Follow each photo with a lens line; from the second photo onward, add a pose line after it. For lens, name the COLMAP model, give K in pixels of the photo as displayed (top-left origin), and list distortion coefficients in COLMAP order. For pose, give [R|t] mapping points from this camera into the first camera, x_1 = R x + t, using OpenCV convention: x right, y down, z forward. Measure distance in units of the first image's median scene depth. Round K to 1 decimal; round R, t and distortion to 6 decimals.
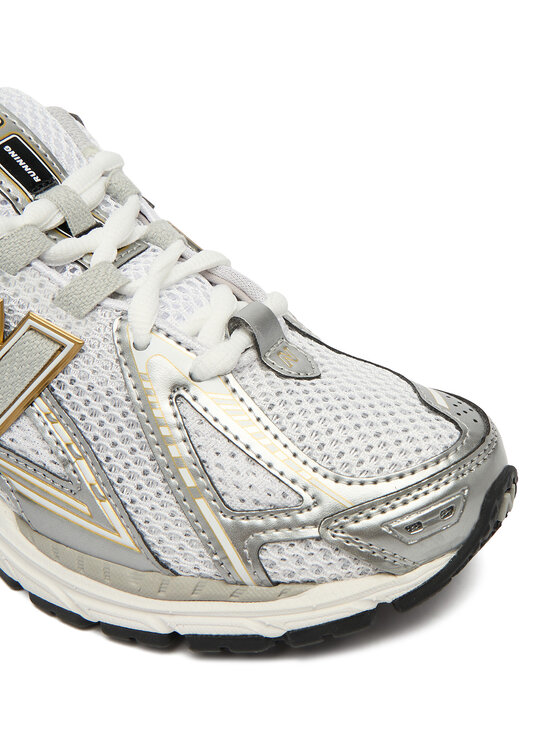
lens RADIAL K [[1025.0, 0, 283.7], [0, 1025.0, 372.5], [0, 0, 1]] dist [-0.051109, 0.000000]
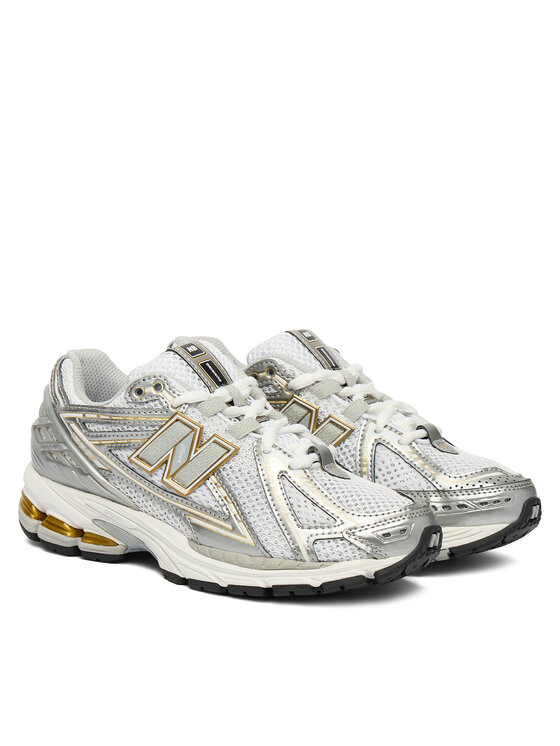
lens RADIAL K [[1900.3, 0, 279.7], [0, 1900.3, 373.1], [0, 0, 1]] dist [0.040931, 0.000000]
pose [[0.994489, 0.091780, -0.050667, 0.070491], [-0.104032, 0.923707, -0.368703, 1.258991], [0.012962, 0.371942, 0.928165, -2.683057]]
